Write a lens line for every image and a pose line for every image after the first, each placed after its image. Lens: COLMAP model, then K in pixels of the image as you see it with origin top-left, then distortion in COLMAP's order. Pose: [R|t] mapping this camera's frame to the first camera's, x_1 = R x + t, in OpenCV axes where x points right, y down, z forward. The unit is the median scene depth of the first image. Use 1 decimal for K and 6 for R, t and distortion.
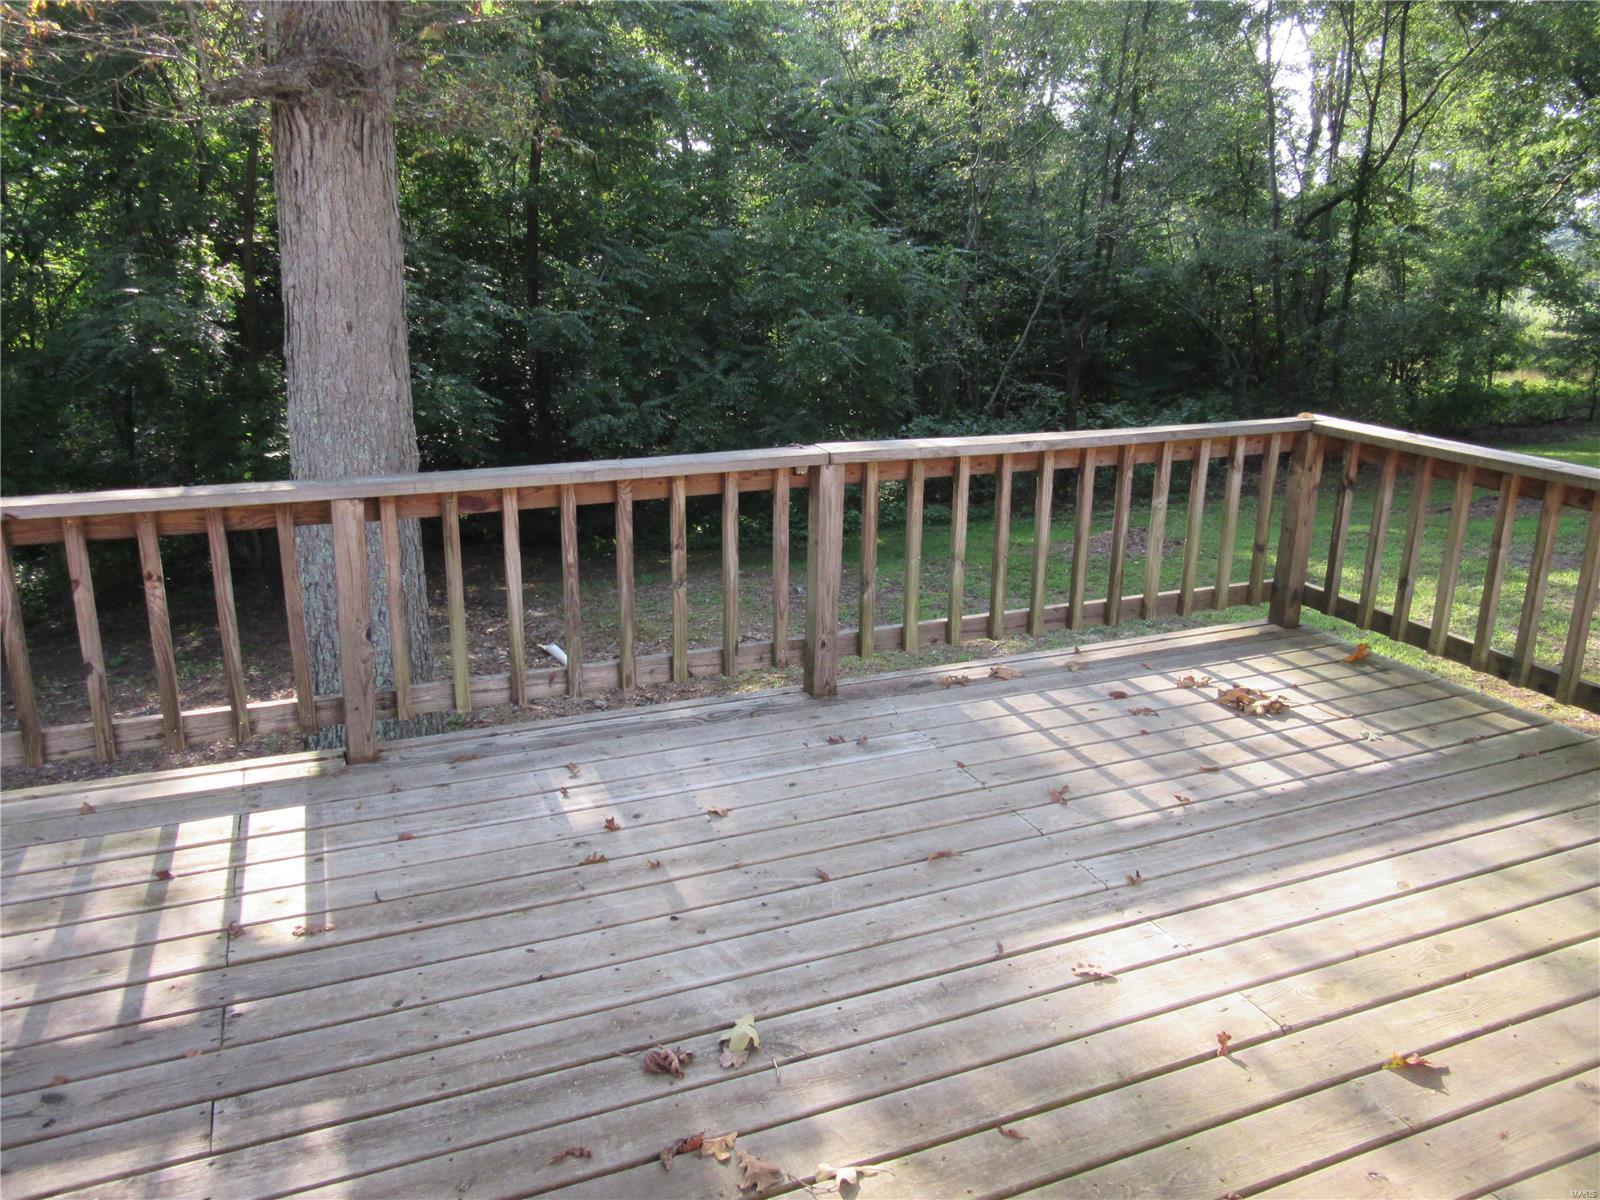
lens RADIAL K [[1200.8, 0, 799.4], [0, 1200.8, 604.7], [0, 0, 1]] dist [-0.047687, 0.045850]
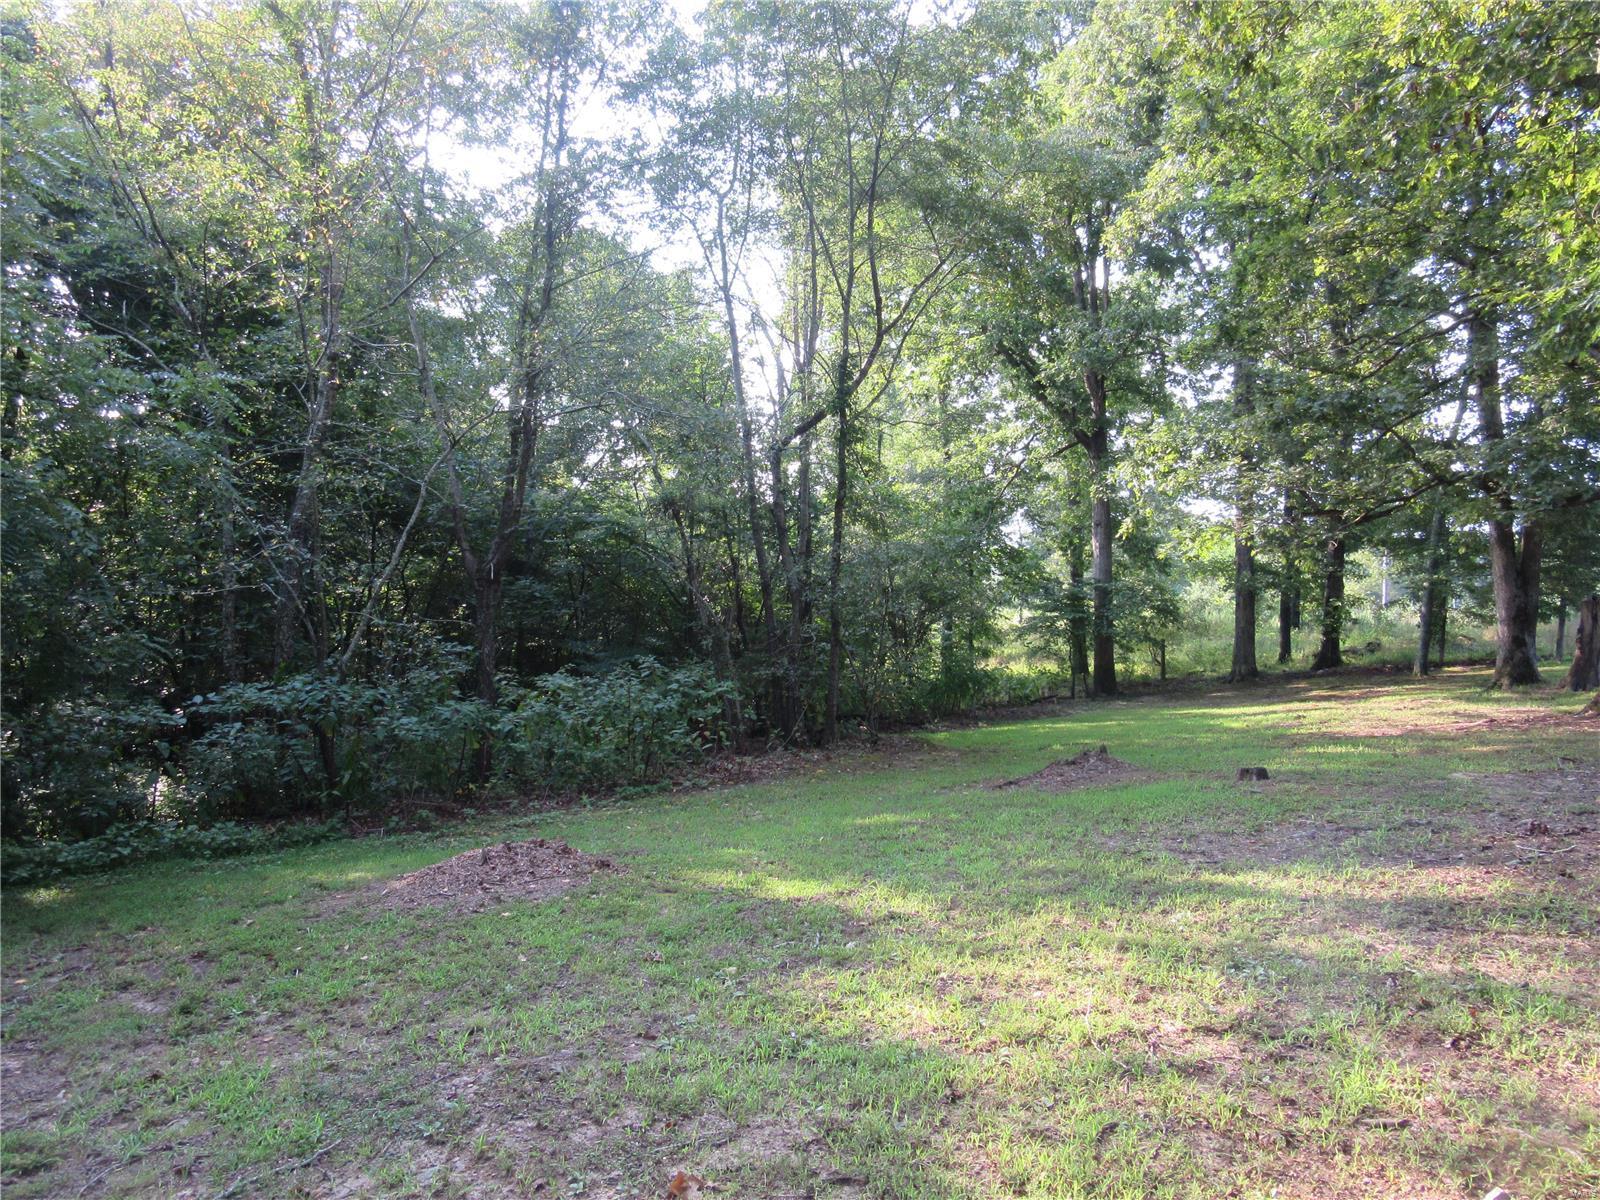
lens RADIAL K [[1200.8, 0, 797.1], [0, 1200.8, 601.5], [0, 0, 1]] dist [-0.047687, 0.045850]
pose [[0.921602, 0.009143, 0.388030, 0.105954], [0.096220, 0.963135, -0.251224, -0.012919], [-0.376022, 0.268865, 0.886747, 0.267259]]
